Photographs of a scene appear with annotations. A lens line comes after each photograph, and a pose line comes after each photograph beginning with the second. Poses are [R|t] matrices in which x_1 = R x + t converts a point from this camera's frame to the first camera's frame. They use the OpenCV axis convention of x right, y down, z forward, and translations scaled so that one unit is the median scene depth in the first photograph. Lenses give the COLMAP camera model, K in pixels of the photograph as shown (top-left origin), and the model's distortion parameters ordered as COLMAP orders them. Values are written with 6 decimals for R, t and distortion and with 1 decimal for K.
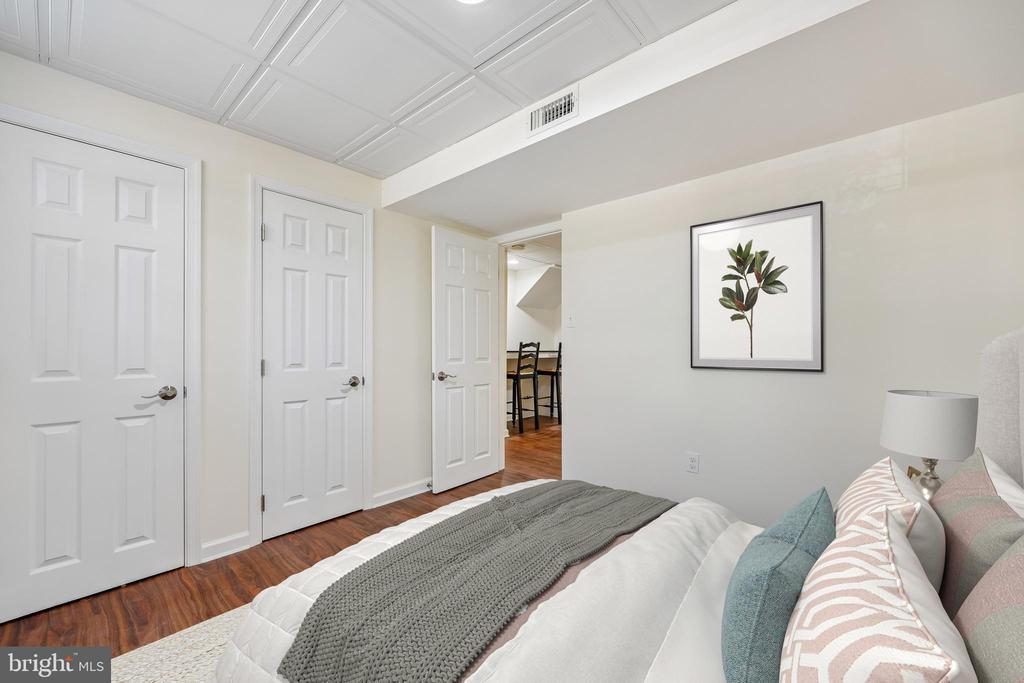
lens RADIAL K [[415.1, 0, 514.1], [0, 415.1, 350.0], [0, 0, 1]] dist [-0.000166, 0.000044]
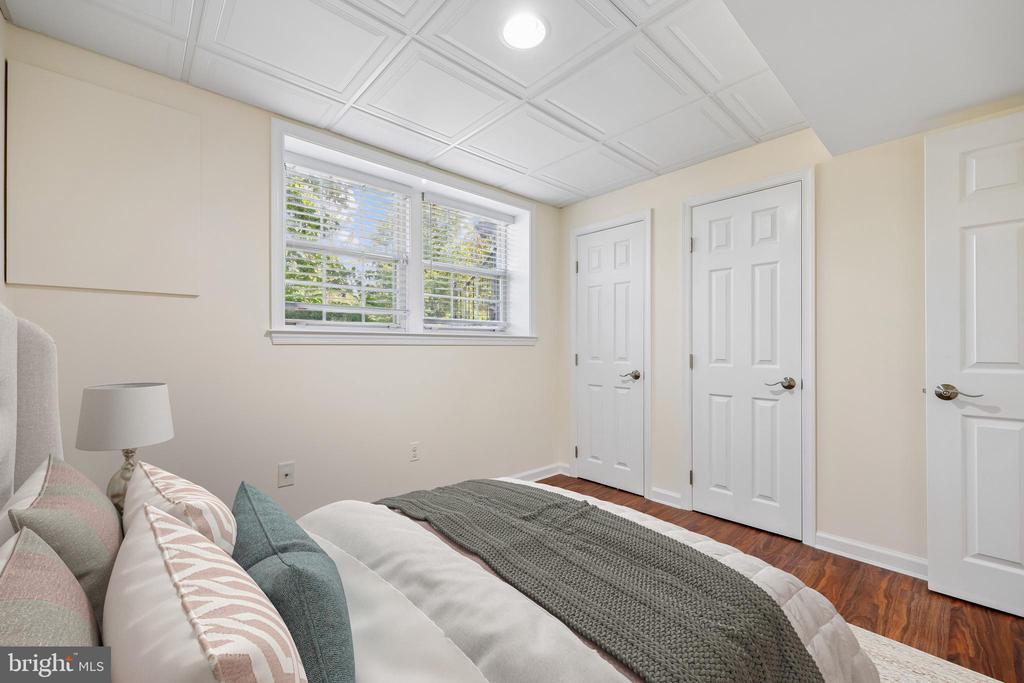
lens RADIAL K [[415.1, 0, 515.3], [0, 415.1, 346.3], [0, 0, 1]] dist [-0.000166, 0.000044]
pose [[-0.106287, 0.003280, -0.994330, 0.564174], [0.002305, 0.999993, 0.003052, -0.003833], [0.994333, -0.001967, -0.106294, 0.590189]]
